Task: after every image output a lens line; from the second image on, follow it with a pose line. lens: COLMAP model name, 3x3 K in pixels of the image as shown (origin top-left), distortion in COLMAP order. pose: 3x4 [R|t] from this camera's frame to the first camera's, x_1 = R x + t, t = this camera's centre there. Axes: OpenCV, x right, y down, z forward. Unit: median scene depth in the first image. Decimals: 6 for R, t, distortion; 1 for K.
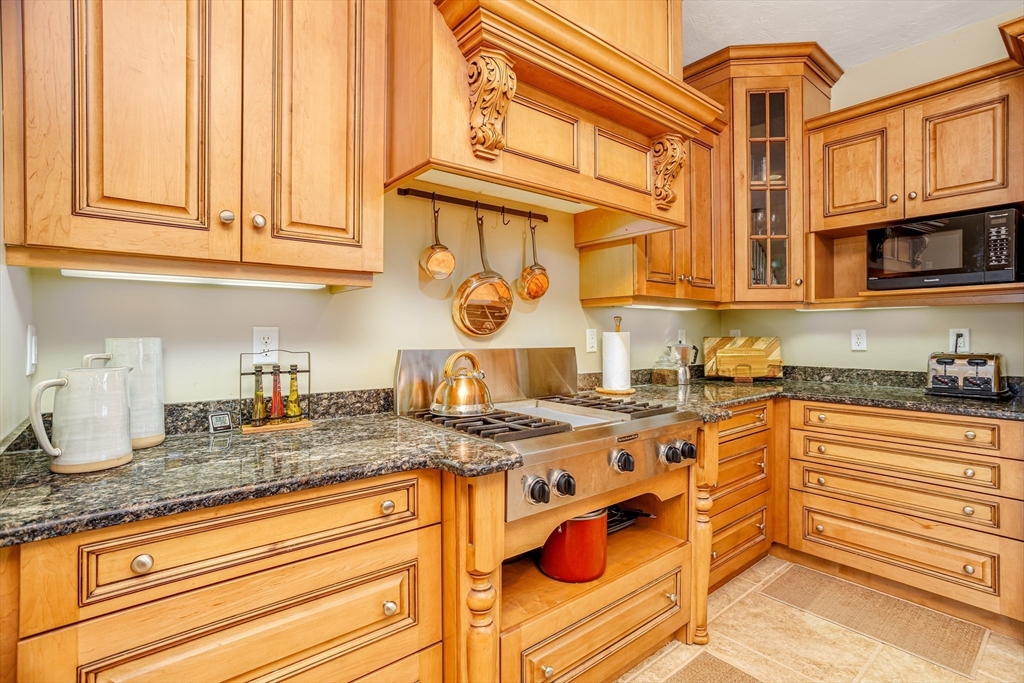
lens RADIAL K [[490.3, 0, 514.0], [0, 490.3, 336.5], [0, 0, 1]] dist [-0.024411, 0.003606]
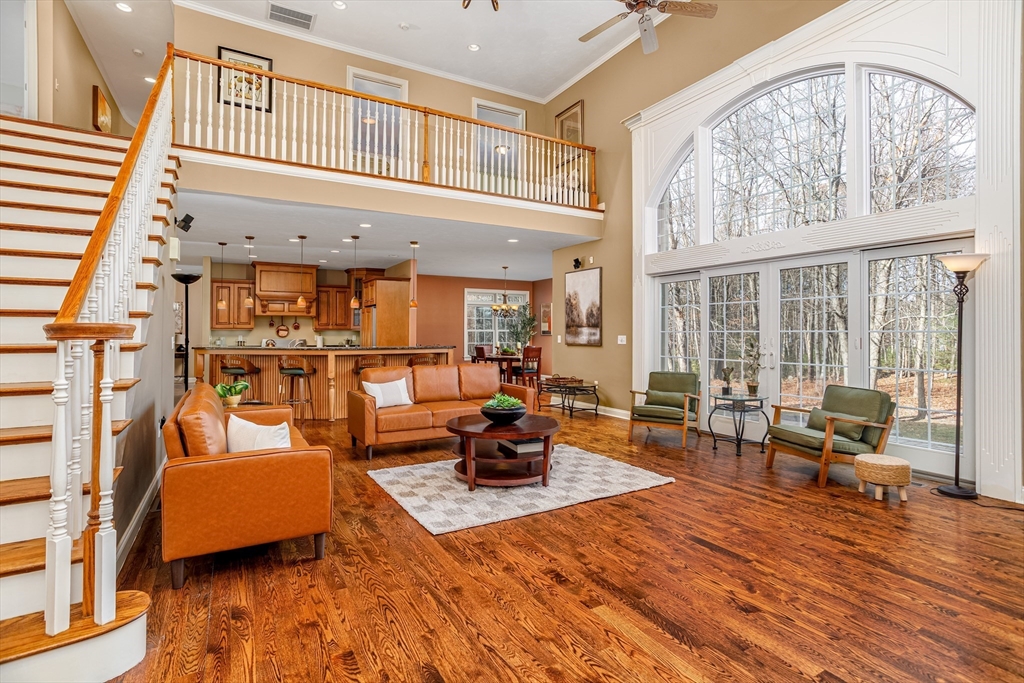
lens RADIAL K [[490.3, 0, 518.2], [0, 490.3, 336.7], [0, 0, 1]] dist [-0.024411, 0.003606]
pose [[0.986387, 0.003821, -0.164397, 4.441560], [-0.004078, 0.999991, -0.001225, -0.007973], [0.164391, 0.001879, 0.986393, -5.084332]]
